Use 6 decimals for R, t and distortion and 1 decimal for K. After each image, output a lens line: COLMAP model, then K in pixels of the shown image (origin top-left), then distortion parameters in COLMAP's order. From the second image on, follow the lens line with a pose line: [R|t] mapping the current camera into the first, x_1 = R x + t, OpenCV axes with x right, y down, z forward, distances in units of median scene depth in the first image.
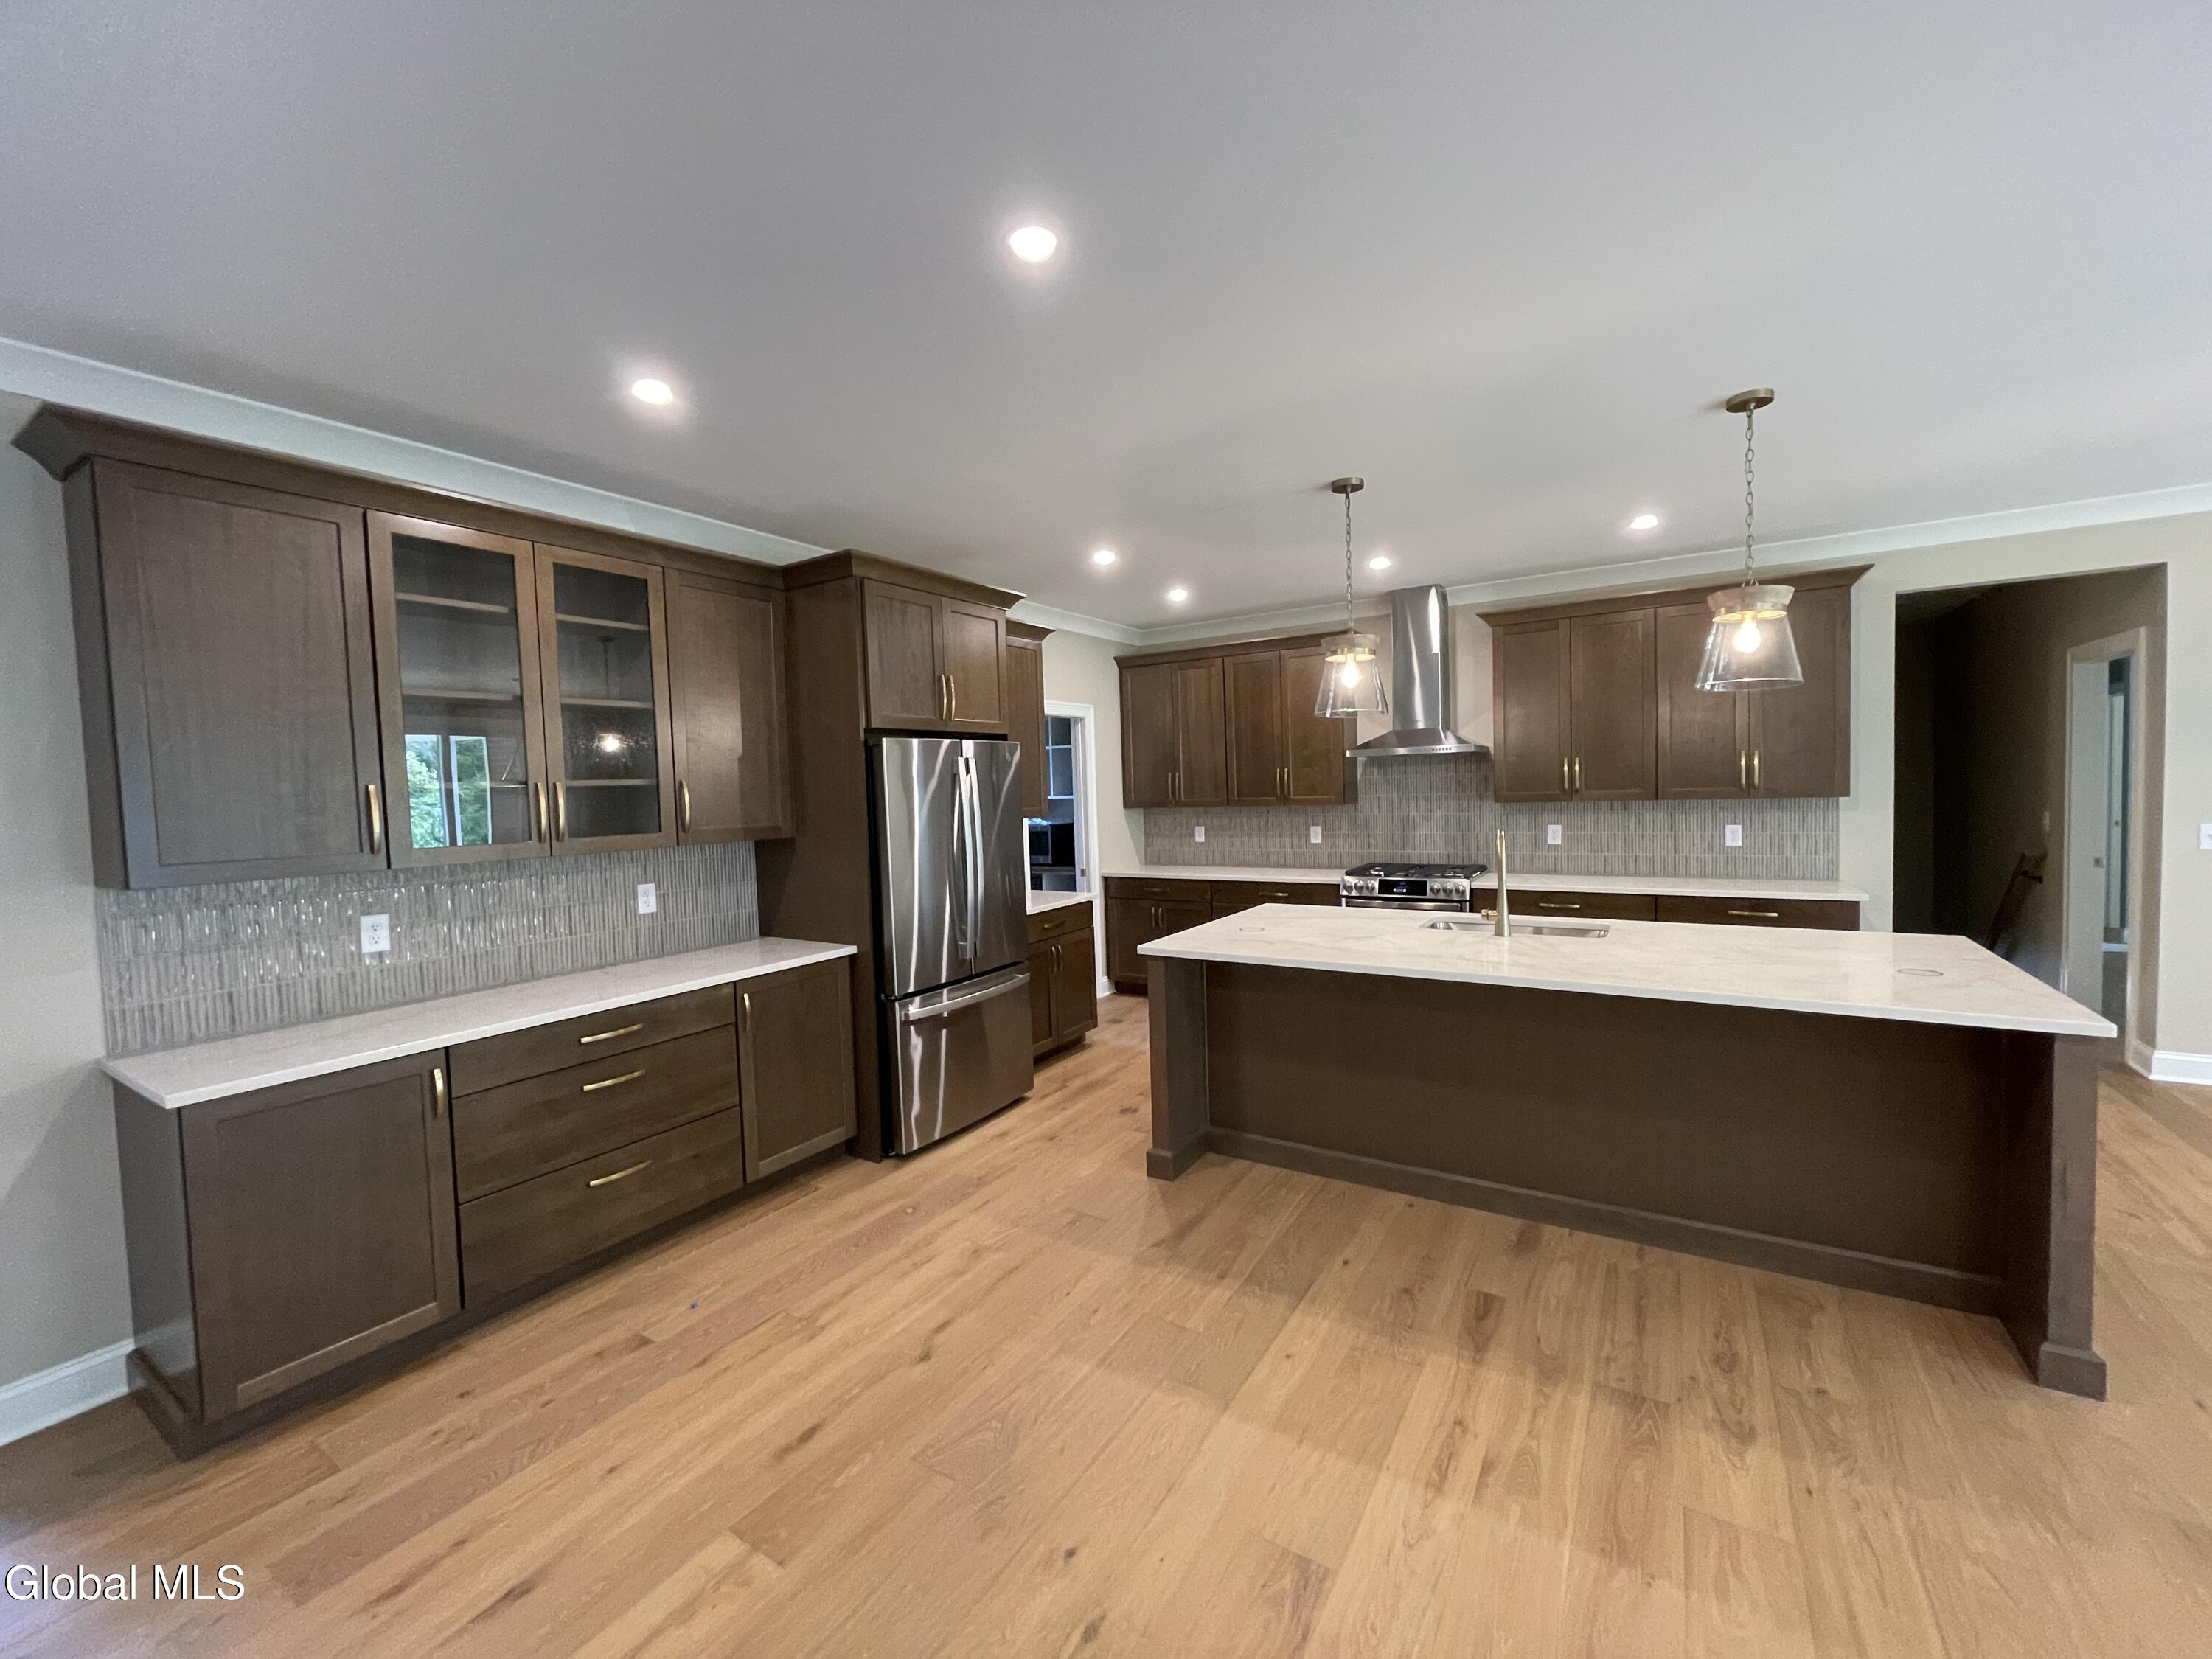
lens RADIAL K [[895.0, 0, 1112.1], [0, 895.0, 825.1], [0, 0, 1]] dist [-0.002810, -0.000379]
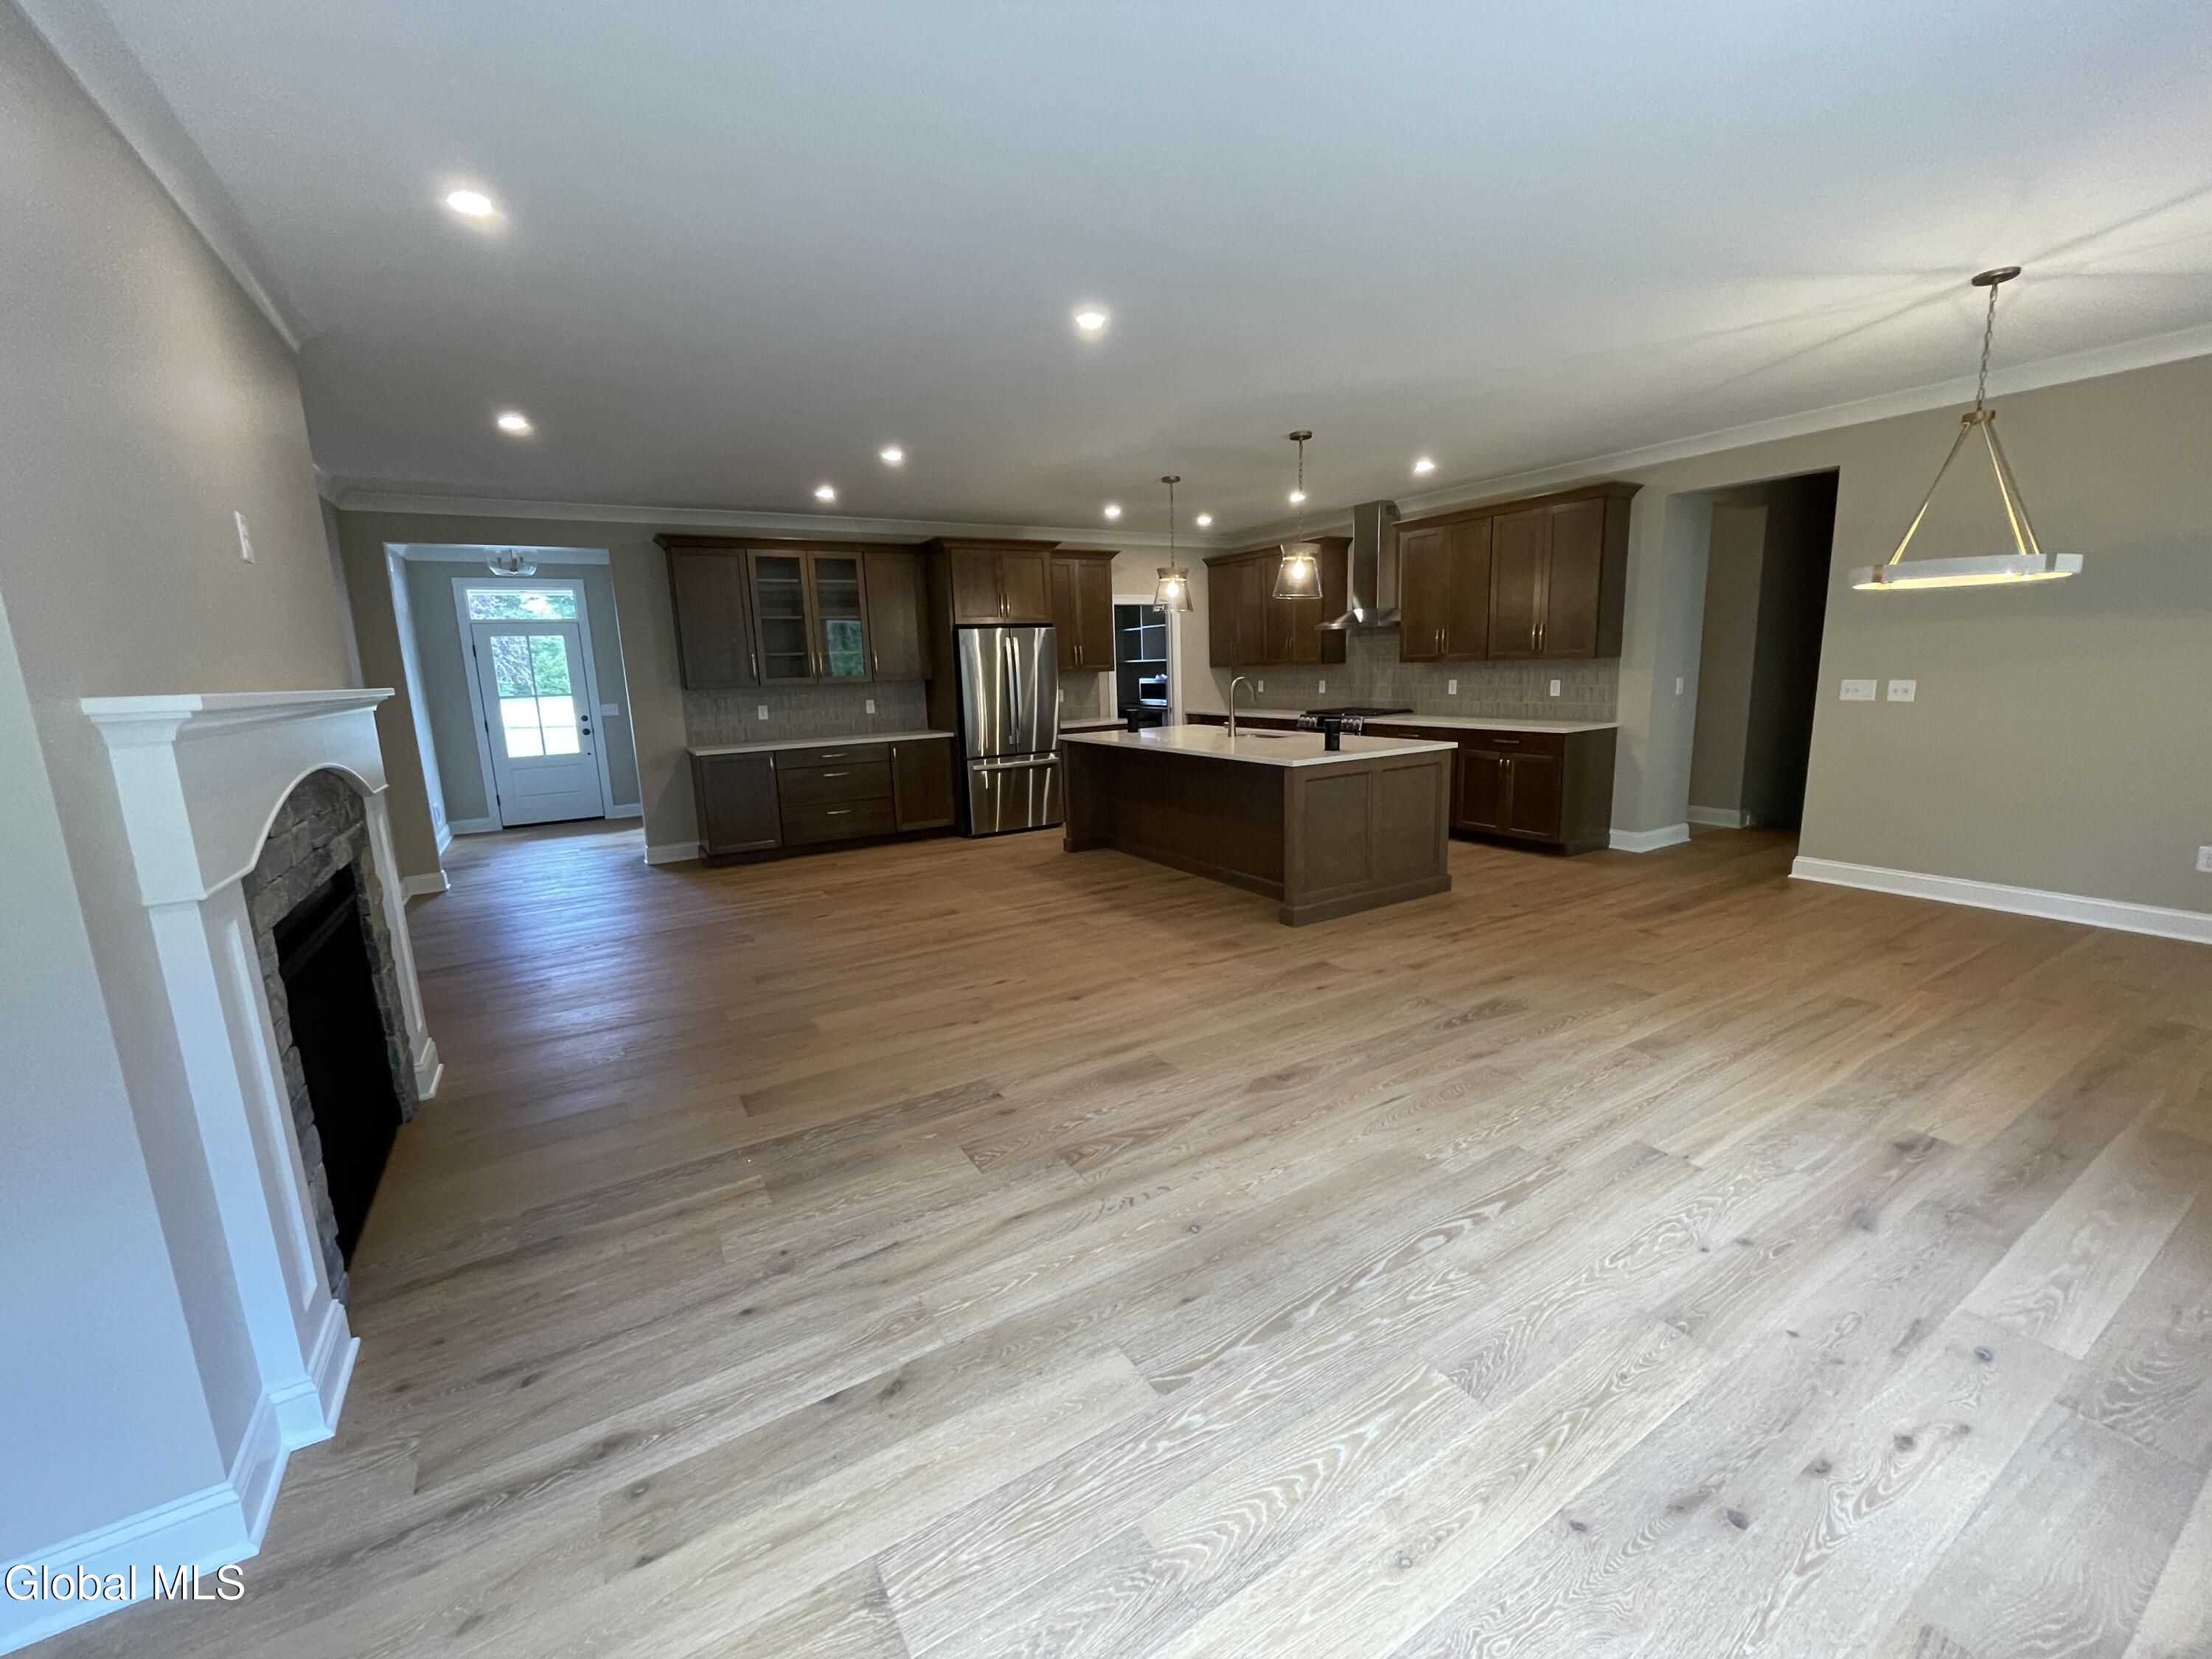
lens RADIAL K [[895.0, 0, 1112.1], [0, 895.0, 825.1], [0, 0, 1]] dist [-0.002810, -0.000379]
pose [[0.894684, 0.080505, -0.439384, 1.044878], [-0.013932, 0.988176, 0.152688, 0.028417], [0.446481, -0.130486, 0.885228, -0.743517]]
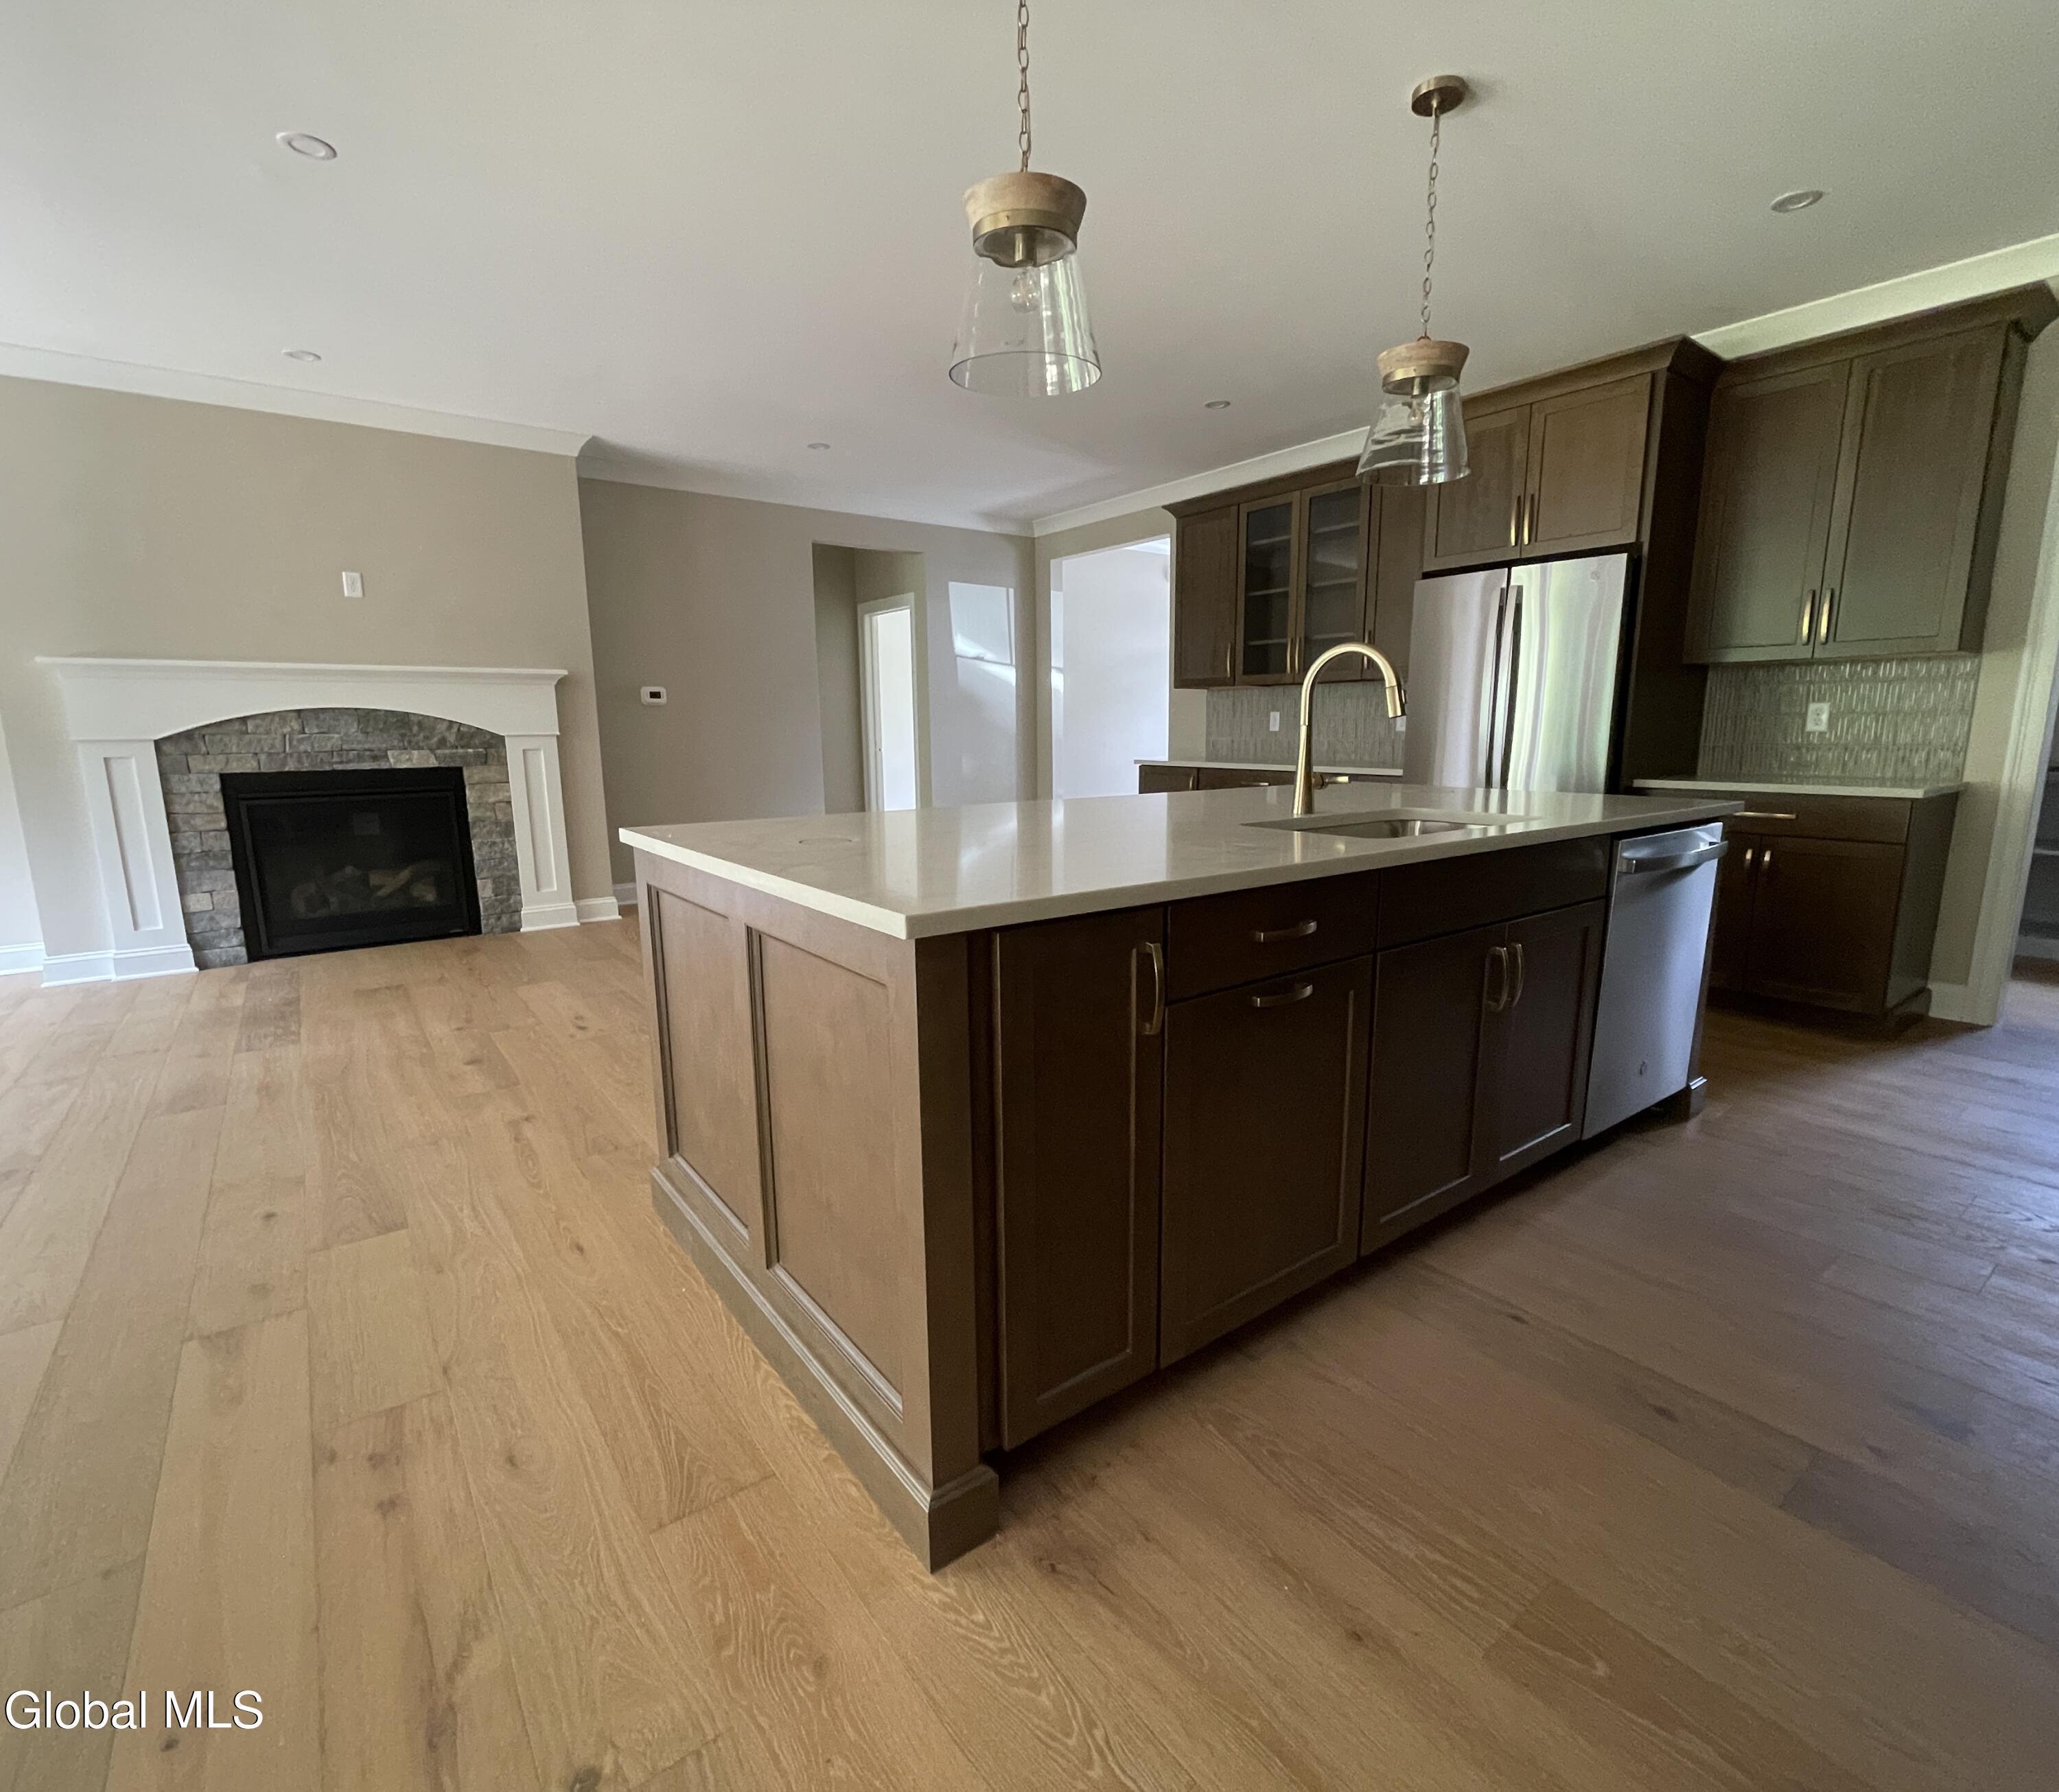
lens RADIAL K [[969.4, 0, 1029.5], [0, 969.4, 896.0], [0, 0, 1]] dist [0.000760, 0.000035]
pose [[-0.360239, 0.194925, -0.912267, 1.175985], [-0.022281, 0.975849, 0.217309, 0.034822], [0.932594, 0.098609, -0.347196, 1.075255]]
